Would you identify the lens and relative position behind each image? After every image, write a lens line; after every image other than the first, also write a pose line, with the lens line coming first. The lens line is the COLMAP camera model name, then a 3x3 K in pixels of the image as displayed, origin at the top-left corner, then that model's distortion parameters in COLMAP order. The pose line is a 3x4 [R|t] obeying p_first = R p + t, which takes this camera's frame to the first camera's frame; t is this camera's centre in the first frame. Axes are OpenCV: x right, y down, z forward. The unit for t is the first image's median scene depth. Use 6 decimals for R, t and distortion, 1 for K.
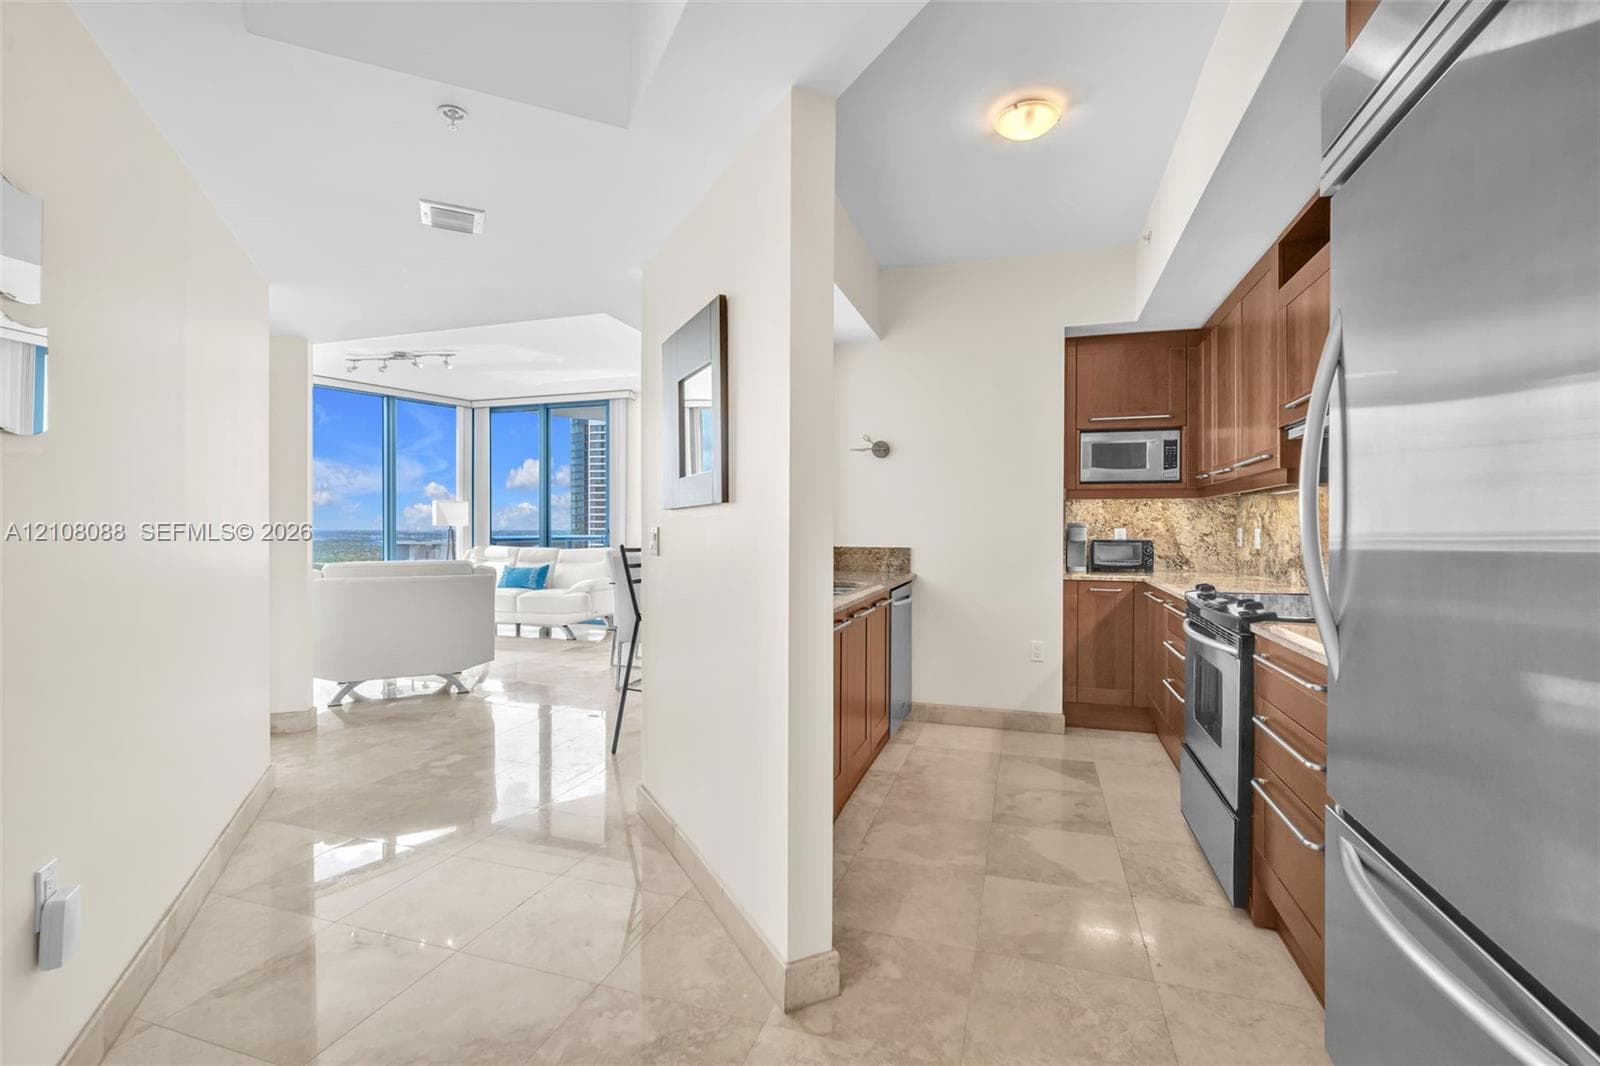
lens RADIAL K [[711.6, 0, 781.9], [0, 711.6, 539.7], [0, 0, 1]] dist [-0.012821, 0.000313]
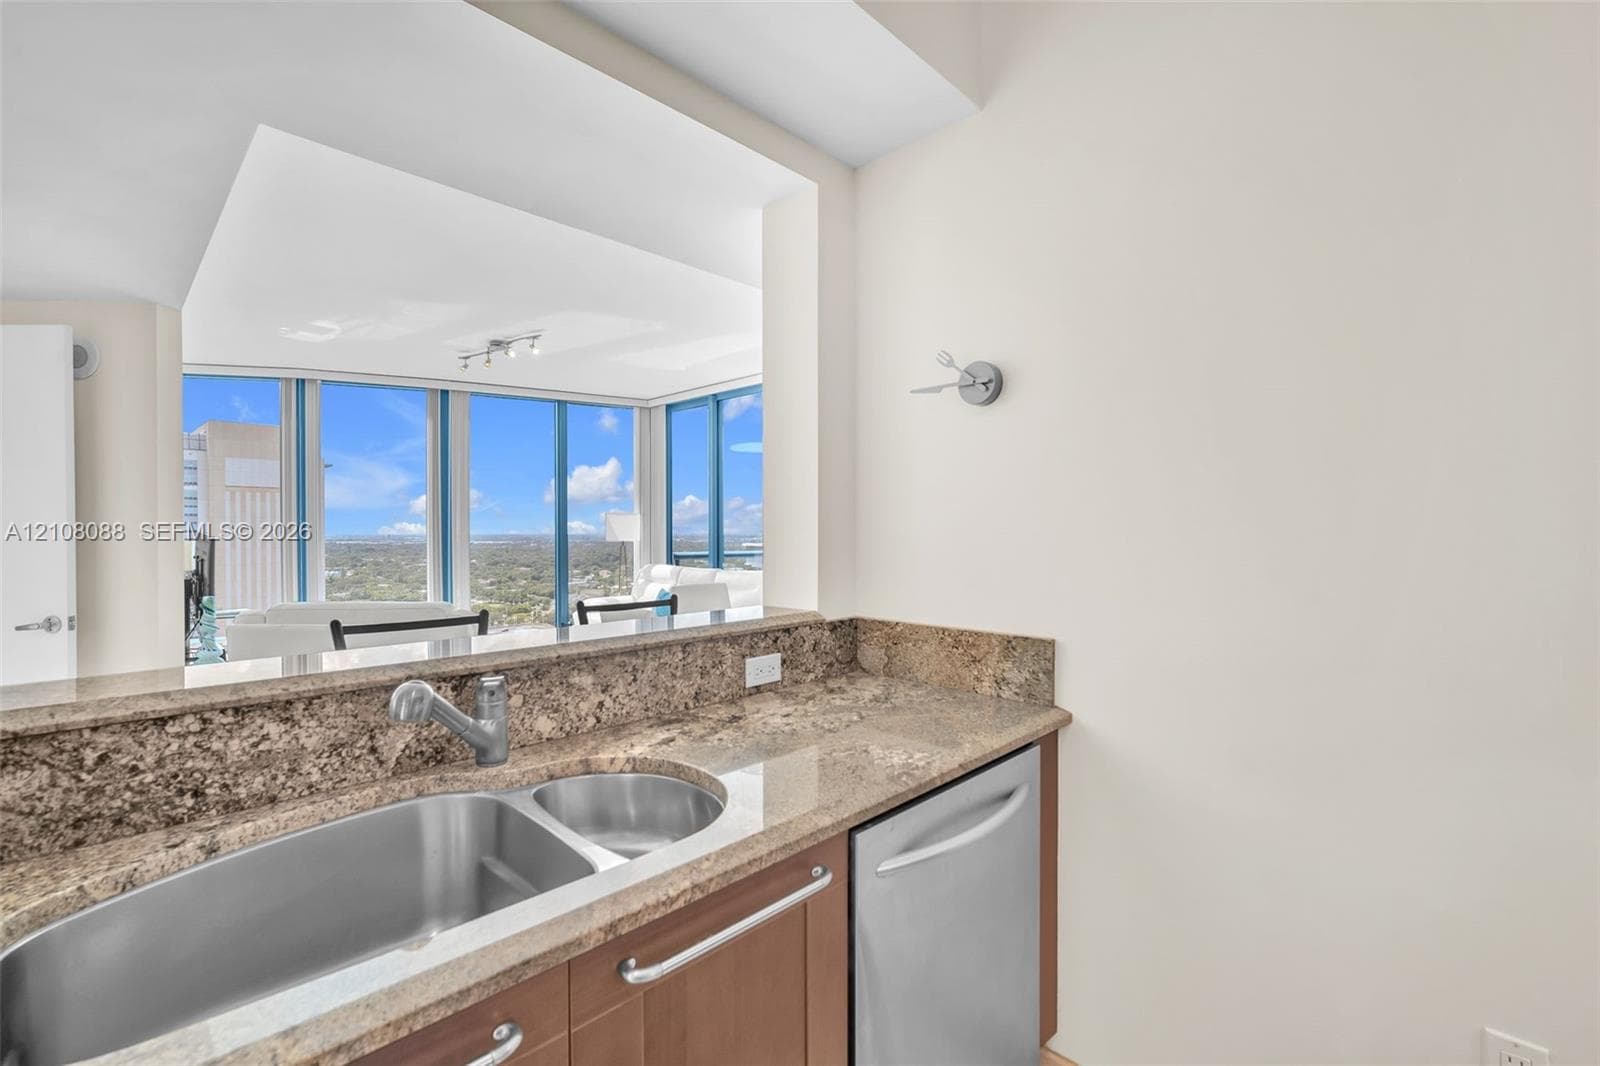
lens RADIAL K [[700.0, 0, 797.4], [0, 700.0, 538.9], [0, 0, 1]] dist [-0.011075, 0.000888]
pose [[0.902987, 0.000724, -0.429667, 0.207115], [-0.003306, 0.999981, -0.005263, -0.037457], [0.429655, 0.006173, 0.902972, 0.588480]]
